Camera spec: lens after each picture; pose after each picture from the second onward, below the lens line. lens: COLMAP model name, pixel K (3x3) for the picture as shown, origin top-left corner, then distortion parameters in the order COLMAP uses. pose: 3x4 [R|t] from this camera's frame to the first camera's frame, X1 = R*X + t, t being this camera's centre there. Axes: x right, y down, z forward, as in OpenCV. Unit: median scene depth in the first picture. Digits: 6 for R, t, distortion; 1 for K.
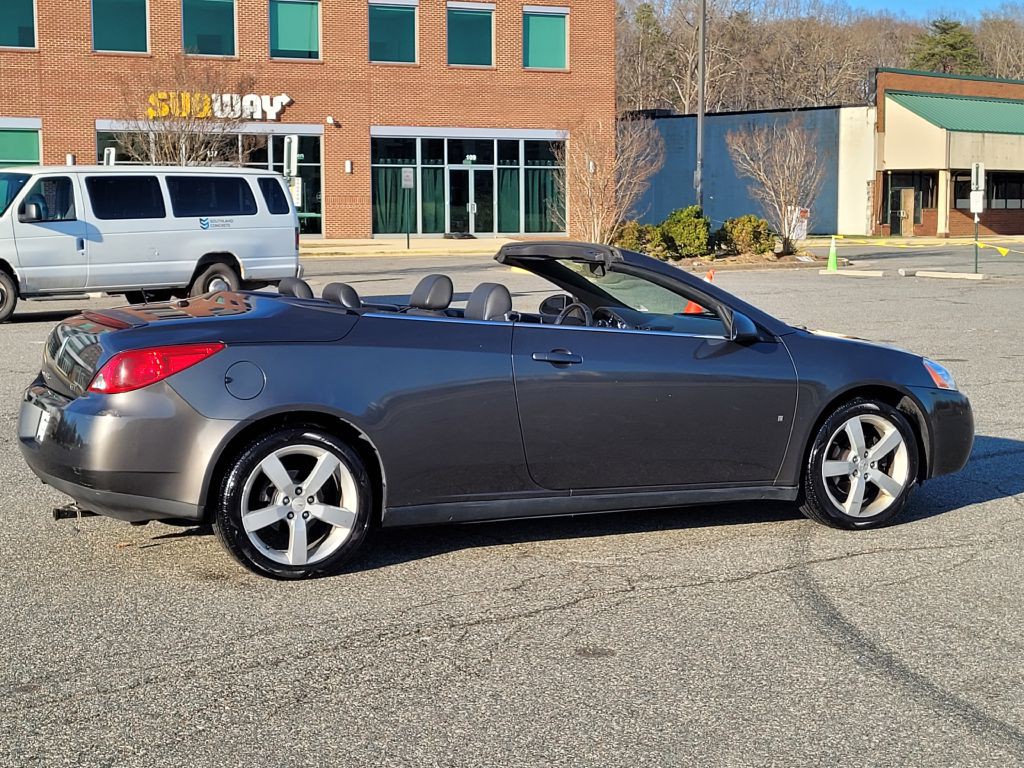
lens RADIAL K [[1753.4, 0, 489.8], [0, 1753.4, 421.4], [0, 0, 1]] dist [0.043783, 0.000000]
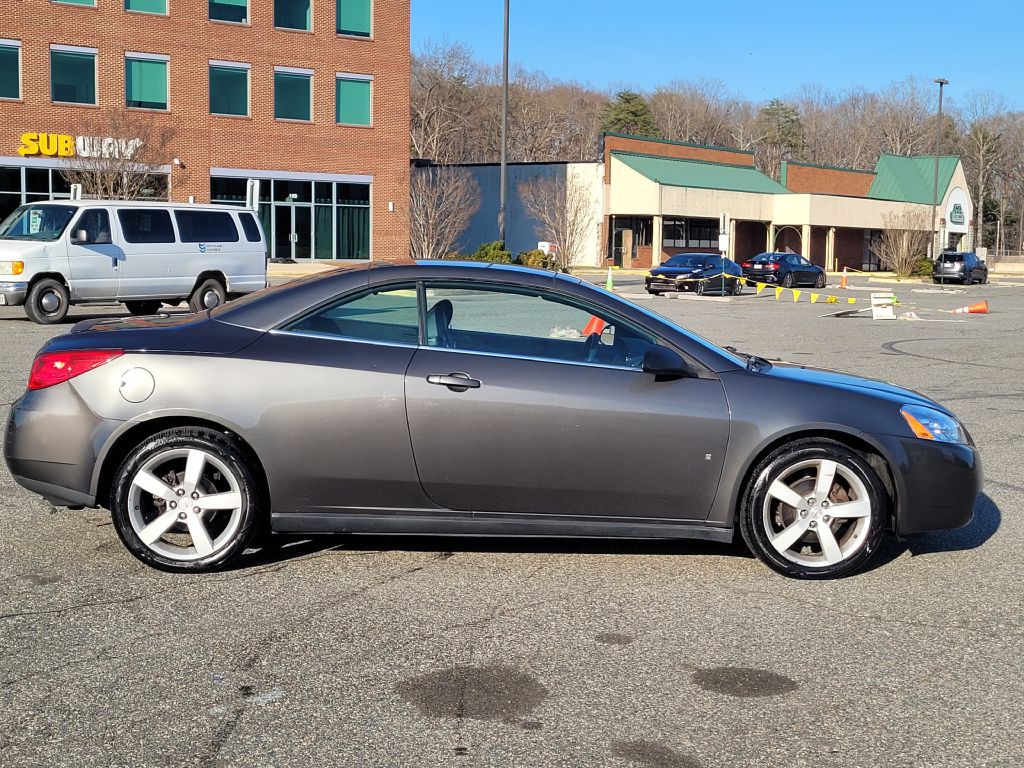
lens RADIAL K [[1523.3, 0, 522.2], [0, 1523.3, 393.5], [0, 0, 1]] dist [0.050213, 0.000000]
pose [[0.980570, 0.000993, 0.196169, -0.064347], [0.003042, 0.999790, -0.020266, 0.006907], [-0.196148, 0.020469, 0.980361, -0.055451]]
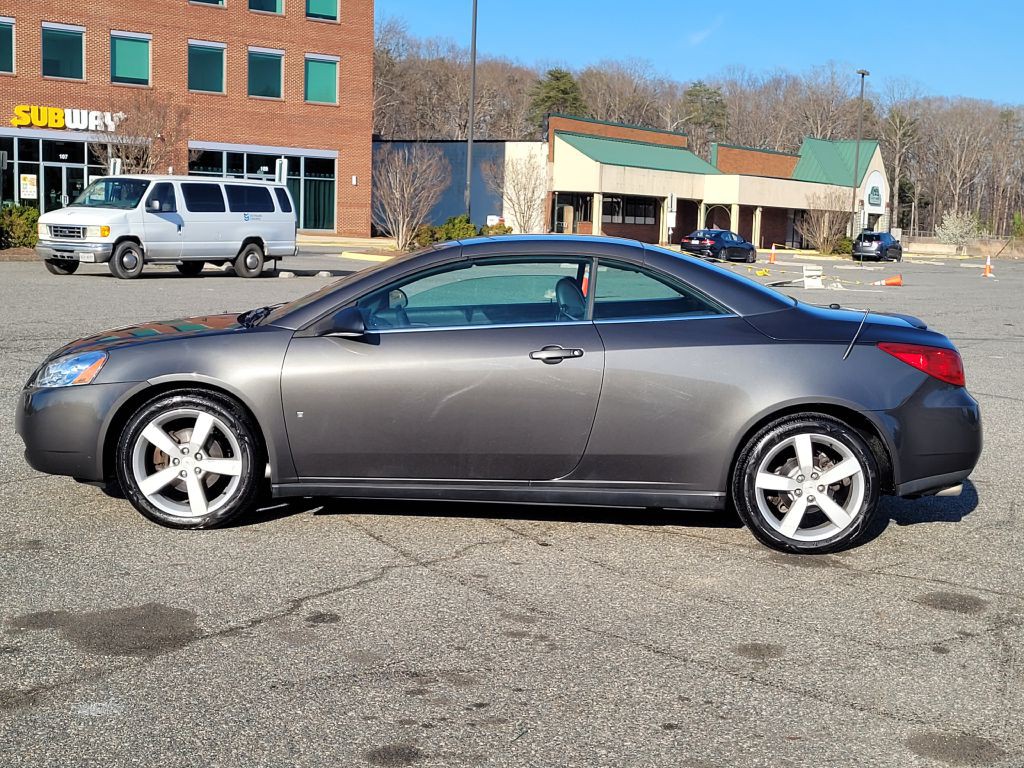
lens RADIAL K [[1523.3, 0, 521.5], [0, 1523.3, 406.8], [0, 0, 1]] dist [0.050213, 0.000000]
pose [[0.968727, 0.006428, 0.248045, -0.108930], [-0.007986, 0.999954, 0.005276, 0.017252], [-0.247999, -0.007092, 0.968734, -0.137082]]
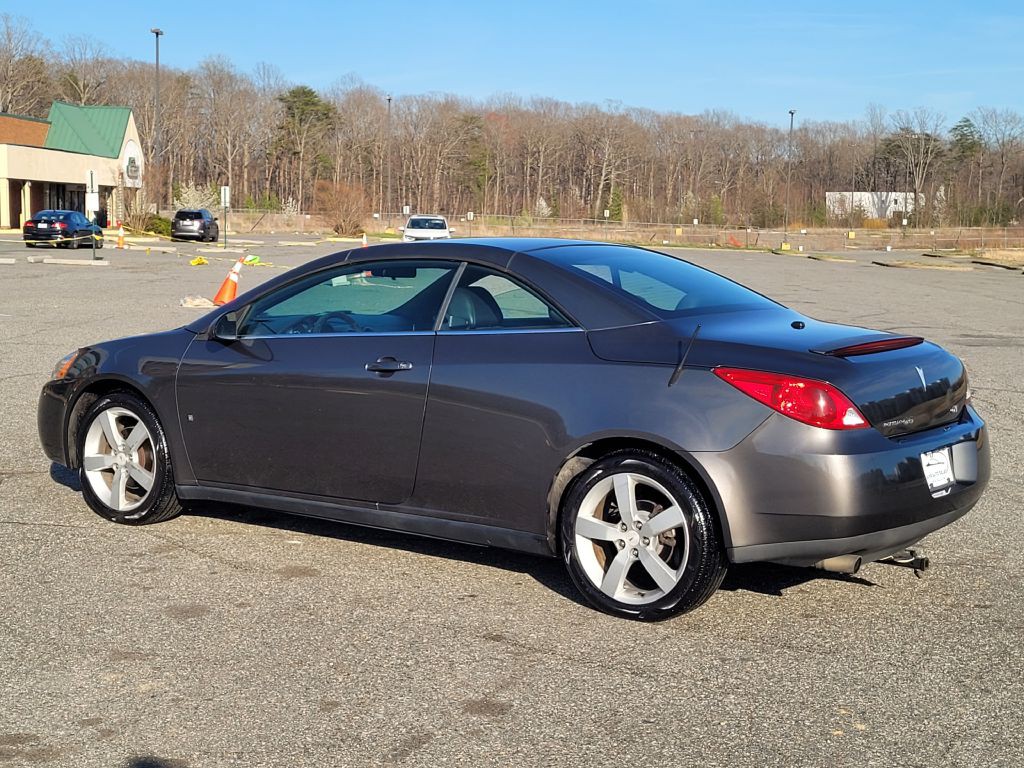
lens RADIAL K [[1636.6, 0, 506.9], [0, 1636.6, 394.1], [0, 0, 1]] dist [0.053317, 0.000000]
pose [[0.717276, -0.061490, 0.694070, -0.220930], [0.064029, 0.997701, 0.022220, 0.001037], [-0.693841, 0.028503, 0.719564, -0.012760]]
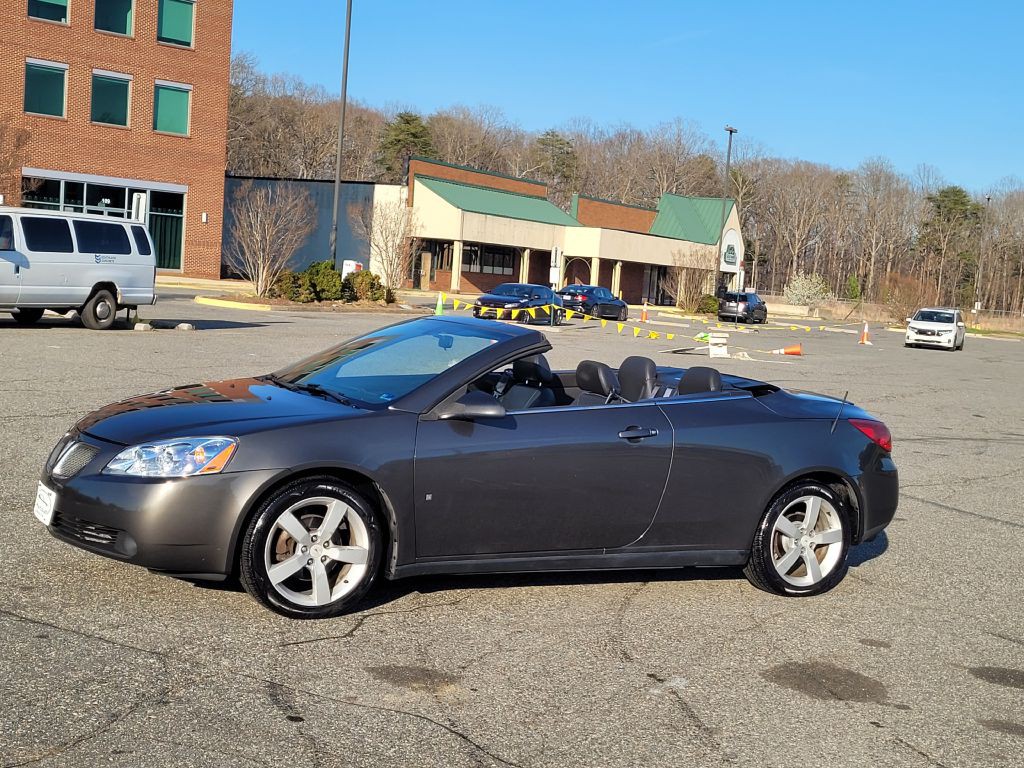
lens RADIAL K [[1523.3, 0, 509.3], [0, 1523.3, 403.6], [0, 0, 1]] dist [0.050213, 0.000000]
pose [[0.937608, 0.041660, 0.345190, -0.110938], [-0.034208, 0.999032, -0.027654, 0.005919], [-0.346008, 0.014120, 0.938125, -0.065232]]
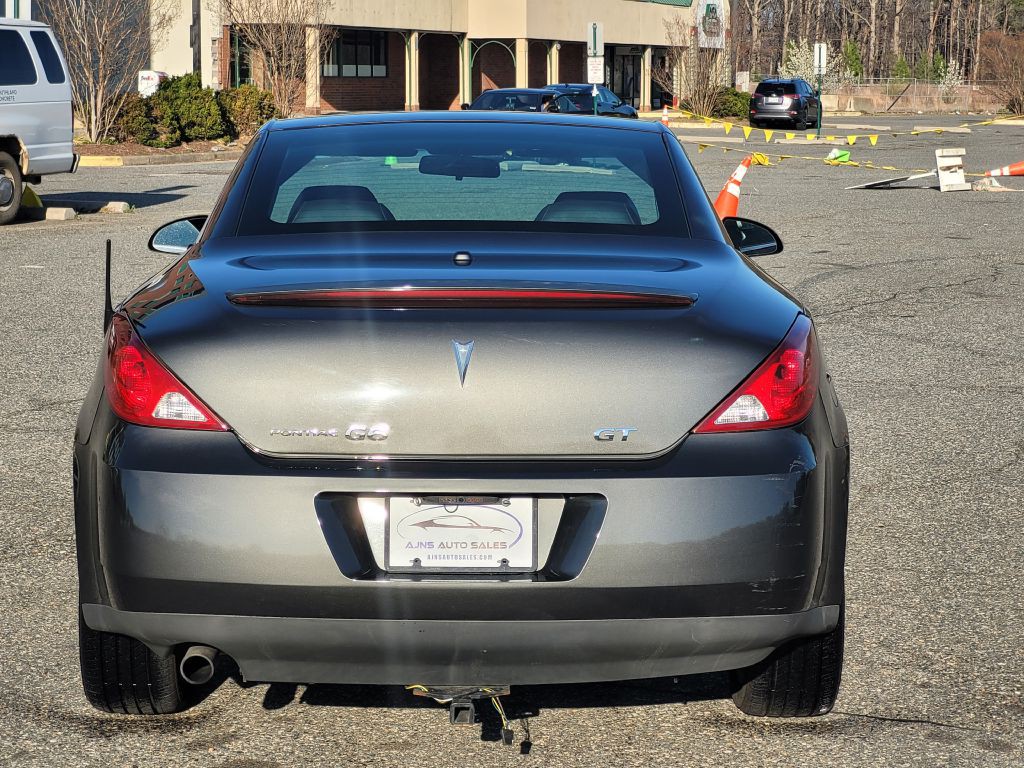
lens RADIAL K [[2403.9, 0, 509.3], [0, 2403.9, 386.8], [0, 0, 1]] dist [0.053235, 0.000000]
pose [[0.899939, -0.049683, 0.433176, -0.169149], [0.045636, 0.998763, 0.019744, -0.002418], [-0.433621, 0.002000, 0.901093, 0.016587]]
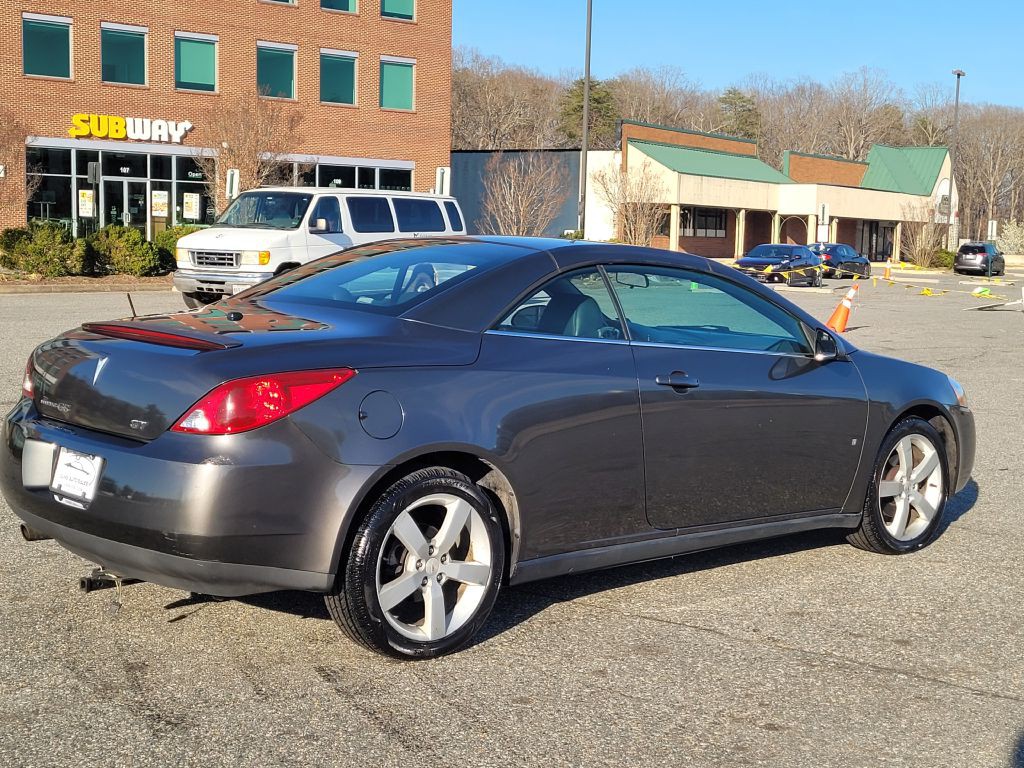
lens RADIAL K [[1523.3, 0, 521.2], [0, 1523.3, 407.8], [0, 0, 1]] dist [0.050213, 0.000000]
pose [[0.968888, -0.000043, 0.247499, -0.150889], [0.000566, 0.999998, -0.002043, 0.004032], [-0.247499, 0.002120, 0.968886, -0.024493]]
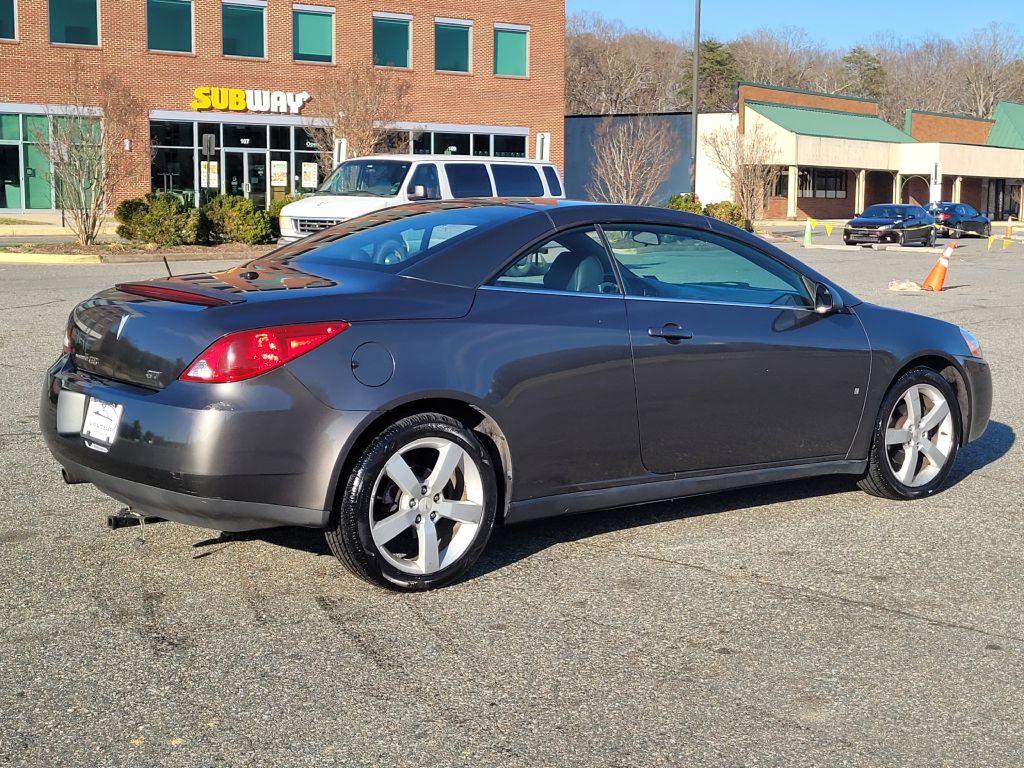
lens RADIAL K [[1523.3, 0, 544.2], [0, 1523.3, 379.9], [0, 0, 1]] dist [0.050213, 0.000000]
pose [[0.983500, -0.007514, 0.180752, -0.143832], [0.007218, 0.999971, 0.002297, 0.005060], [-0.180764, -0.000955, 0.983526, -0.032622]]
